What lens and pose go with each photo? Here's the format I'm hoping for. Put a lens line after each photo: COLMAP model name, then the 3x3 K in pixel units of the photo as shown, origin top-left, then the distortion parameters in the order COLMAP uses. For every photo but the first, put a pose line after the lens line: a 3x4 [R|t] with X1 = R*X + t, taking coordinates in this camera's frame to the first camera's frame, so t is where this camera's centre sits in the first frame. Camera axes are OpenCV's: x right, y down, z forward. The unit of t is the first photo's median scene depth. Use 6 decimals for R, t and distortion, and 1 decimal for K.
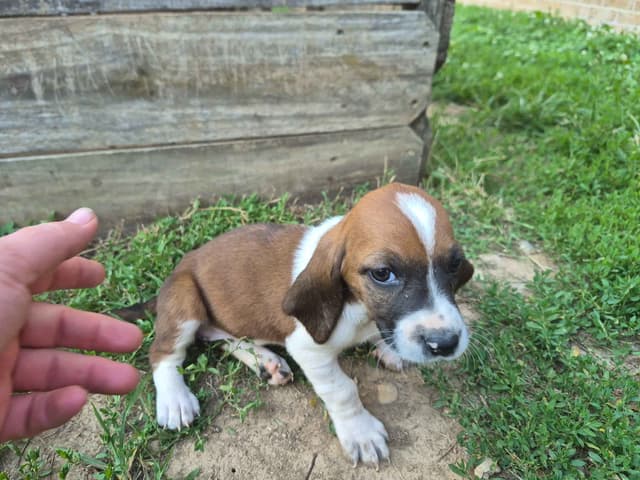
lens RADIAL K [[441.1, 0, 313.5], [0, 441.1, 245.1], [0, 0, 1]] dist [0.042191, -0.070694]
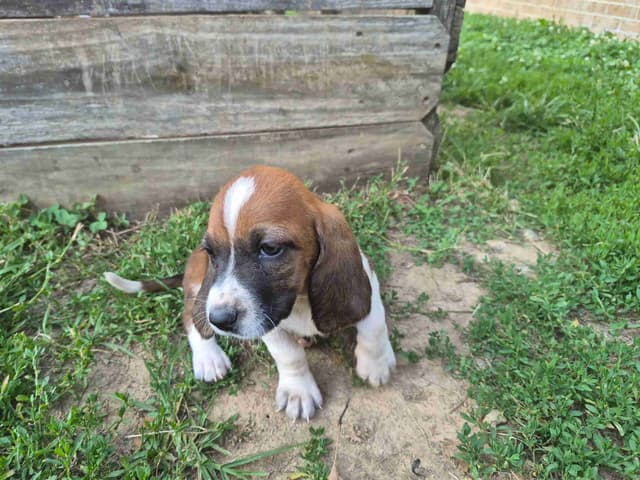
lens RADIAL K [[441.1, 0, 312.1], [0, 441.1, 242.4], [0, 0, 1]] dist [0.042191, -0.070694]
pose [[0.999894, 0.009568, -0.010996, -0.039627], [-0.009786, 0.999754, -0.019918, 0.058110], [0.010803, 0.020023, 0.999741, -0.087284]]
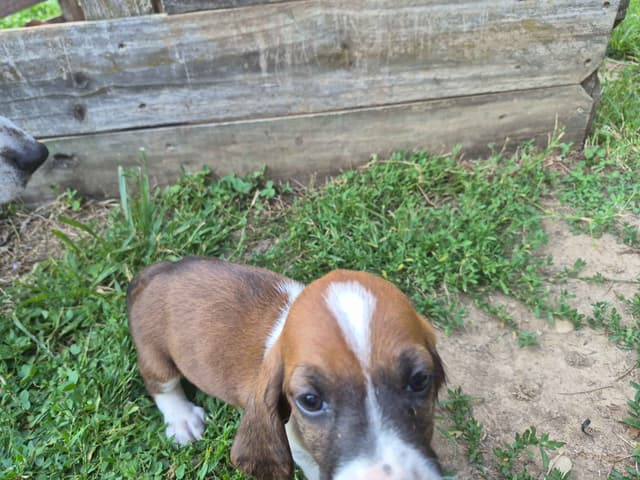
lens RADIAL K [[441.1, 0, 320.5], [0, 441.1, 234.4], [0, 0, 1]] dist [0.042191, -0.070694]
pose [[0.976612, 0.036987, -0.211806, -0.164664], [-0.025670, 0.998104, 0.055933, 0.044965], [0.213473, -0.049188, 0.975710, -0.178908]]
